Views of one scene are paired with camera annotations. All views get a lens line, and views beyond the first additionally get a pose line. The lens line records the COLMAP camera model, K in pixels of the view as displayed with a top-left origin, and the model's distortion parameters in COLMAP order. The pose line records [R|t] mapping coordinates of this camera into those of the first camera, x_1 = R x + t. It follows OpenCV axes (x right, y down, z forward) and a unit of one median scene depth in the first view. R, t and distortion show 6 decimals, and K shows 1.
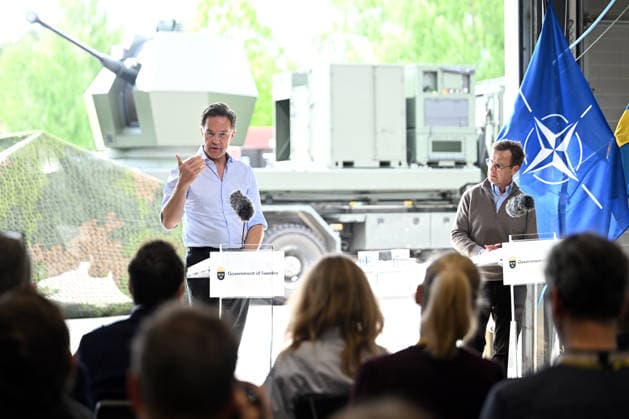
lens RADIAL K [[1658.0, 0, 314.5], [0, 1658.0, 209.5], [0, 0, 1]] dist [0.015299, -0.001586]
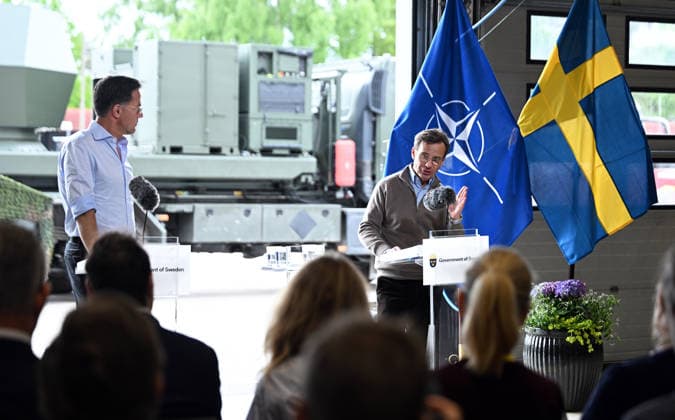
lens RADIAL K [[1747.1, 0, 337.5], [0, 1747.1, 210.0], [0, 0, 1]] dist [0.003175, 0.107860]
pose [[0.989704, 0.017633, 0.142042, -0.028401], [-0.018457, 0.999820, 0.004487, 0.000210], [-0.141937, -0.007062, 0.989850, 0.020921]]
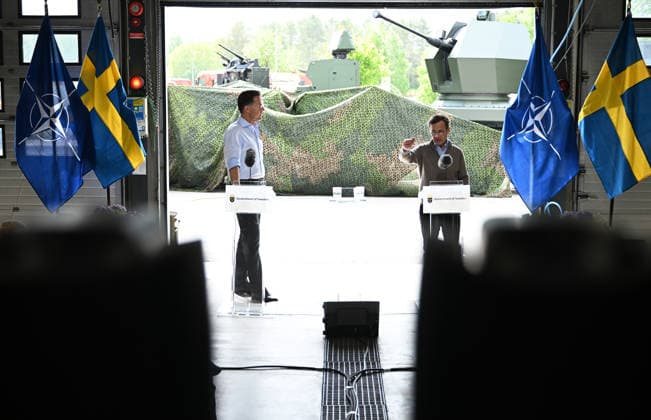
lens RADIAL K [[1010.1, 0, 325.5], [0, 1010.1, 210.0], [0, 0, 1]] dist [0.011286, 0.052576]
pose [[0.928158, 0.060552, -0.367229, 0.150007], [-0.025274, 0.994653, 0.100129, -0.020025], [0.371328, -0.083654, 0.924726, 0.034276]]
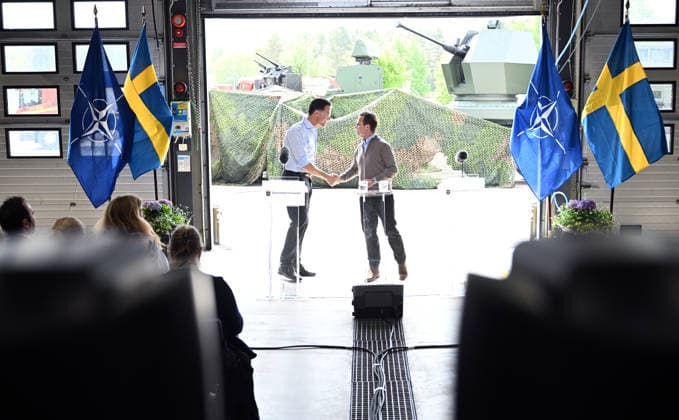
lens RADIAL K [[896.7, 0, 361.4], [0, 896.7, 209.8], [0, 0, 1]] dist [0.014526, -0.013569]
pose [[0.931832, 0.053158, -0.358976, 0.146722], [-0.013867, 0.993706, 0.111155, -0.020080], [0.362625, -0.098599, 0.926704, 0.043285]]
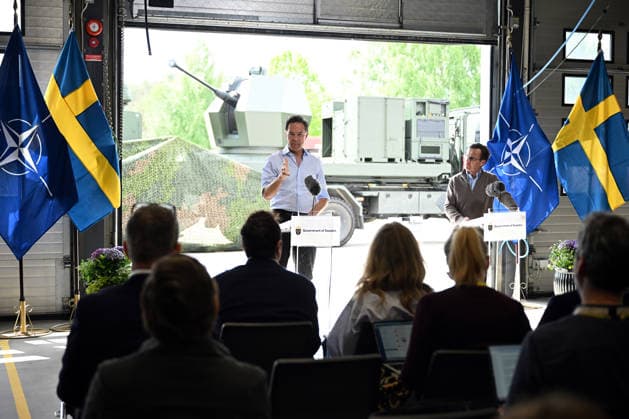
lens RADIAL K [[1005.2, 0, 314.5], [0, 1005.2, 209.5], [0, 0, 1]] dist [0.023004, -0.033184]
pose [[0.999528, 0.019775, -0.023495, -0.007694], [-0.019244, 0.999559, 0.022638, -0.000491], [0.023932, -0.022175, 0.999468, 0.032595]]
